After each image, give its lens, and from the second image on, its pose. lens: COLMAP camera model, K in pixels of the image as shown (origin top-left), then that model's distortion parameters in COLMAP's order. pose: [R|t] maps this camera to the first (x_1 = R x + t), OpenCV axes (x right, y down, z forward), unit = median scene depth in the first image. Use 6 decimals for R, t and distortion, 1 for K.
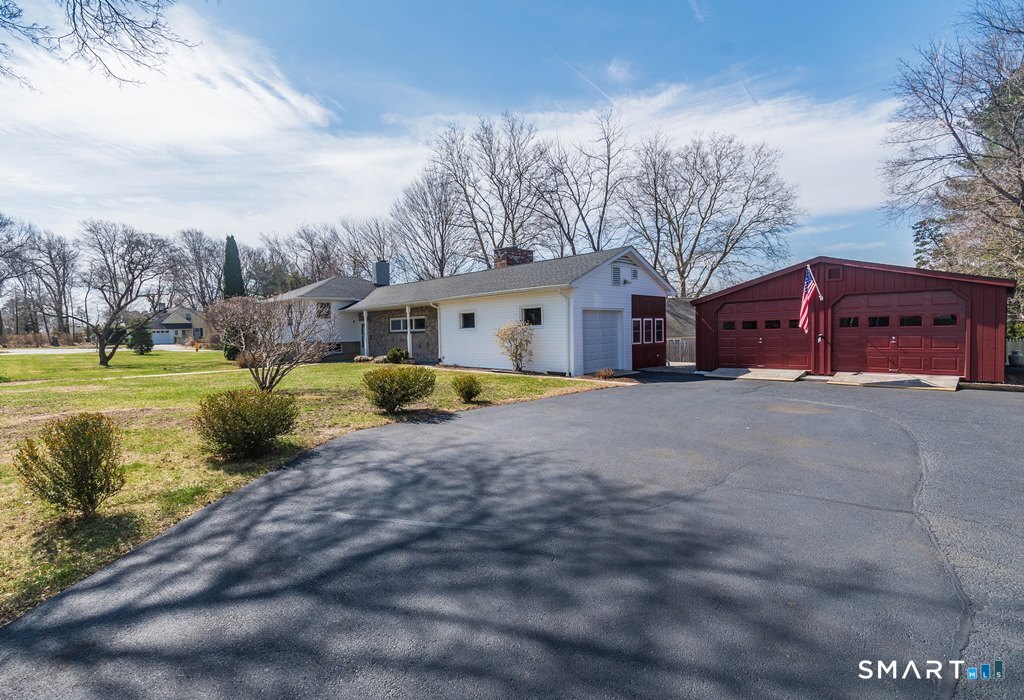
lens RADIAL K [[459.0, 0, 512.2], [0, 459.0, 348.4], [0, 0, 1]] dist [0.000292, 0.000166]
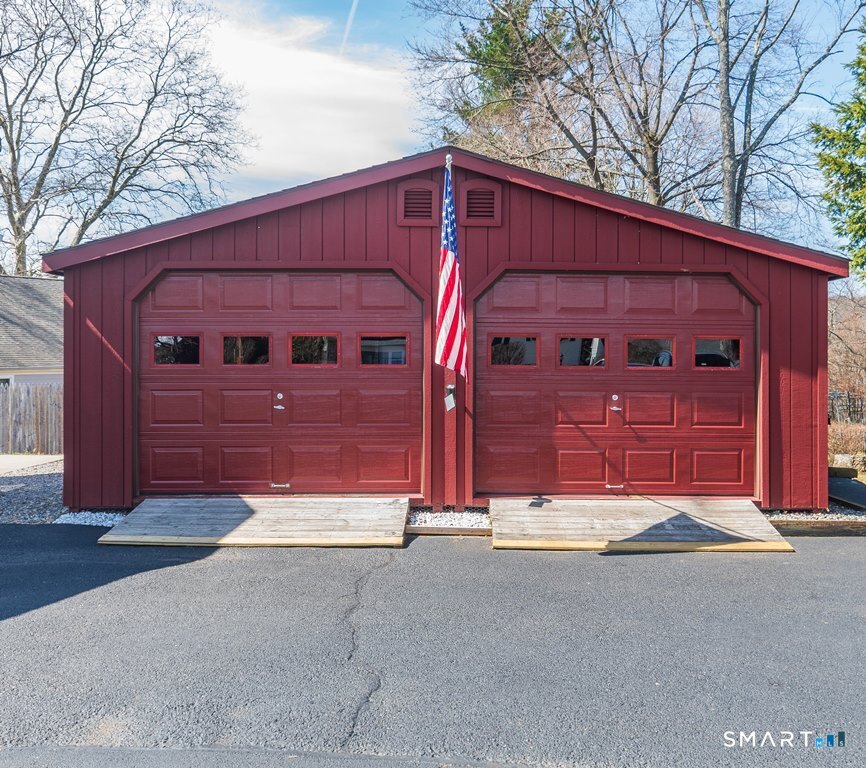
lens RADIAL K [[891.8, 0, 433.1], [0, 891.8, 383.9], [0, 0, 1]] dist [-0.017254, 0.000000]
pose [[0.703783, 0.001112, 0.710414, 0.049478], [0.002858, 0.999986, -0.004397, -0.006694], [-0.710410, 0.005124, 0.703770, 0.130328]]
